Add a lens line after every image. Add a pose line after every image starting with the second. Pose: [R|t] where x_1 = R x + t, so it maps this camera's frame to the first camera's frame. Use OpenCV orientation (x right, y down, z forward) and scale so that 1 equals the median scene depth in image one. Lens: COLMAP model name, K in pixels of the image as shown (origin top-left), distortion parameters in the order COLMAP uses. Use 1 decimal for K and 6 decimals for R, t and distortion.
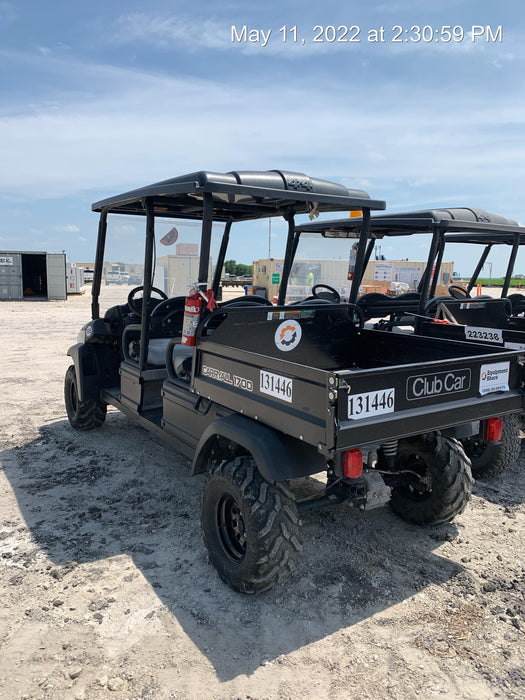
lens RADIAL K [[521.4, 0, 262.5], [0, 521.4, 350.0], [0, 0, 1]] dist [0.004976, 0.000803]
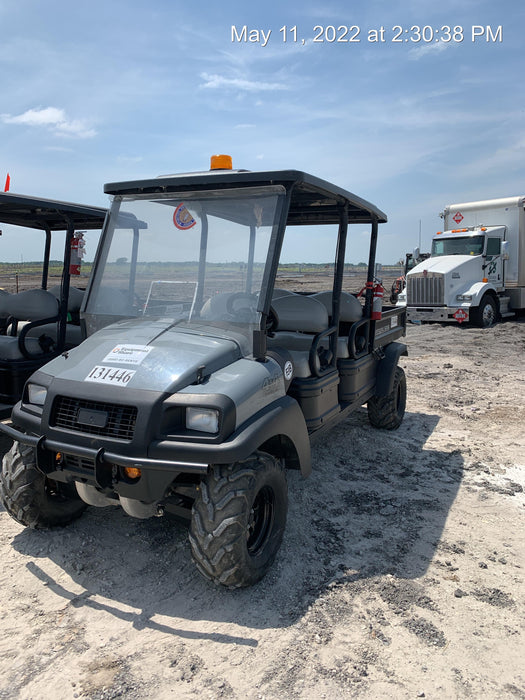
lens RADIAL K [[521.4, 0, 262.5], [0, 521.4, 350.0], [0, 0, 1]] dist [0.004976, 0.000803]
pose [[-0.489460, -0.143782, 0.860090, -0.910946], [0.112642, 0.967625, 0.225861, -0.213880], [-0.864720, 0.207432, -0.457418, 1.406956]]
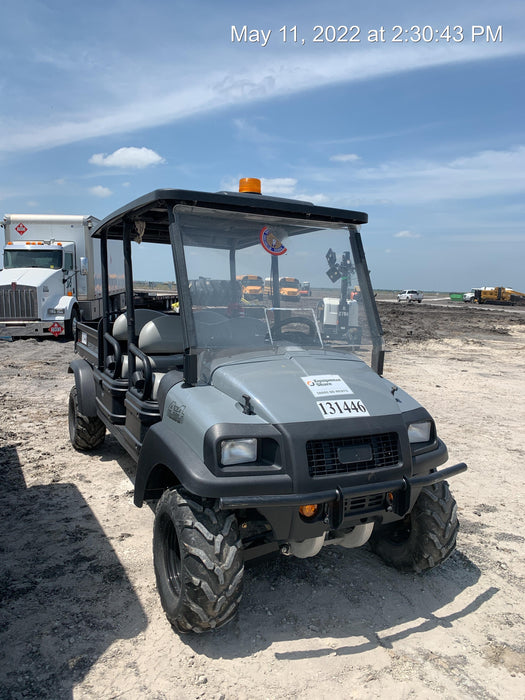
lens RADIAL K [[521.4, 0, 262.5], [0, 521.4, 350.0], [0, 0, 1]] dist [0.004976, 0.000803]
pose [[-0.987345, -0.057564, 0.147771, -0.300556], [-0.018854, 0.967796, 0.251028, -0.276512], [-0.157462, 0.245065, -0.956634, 1.845557]]
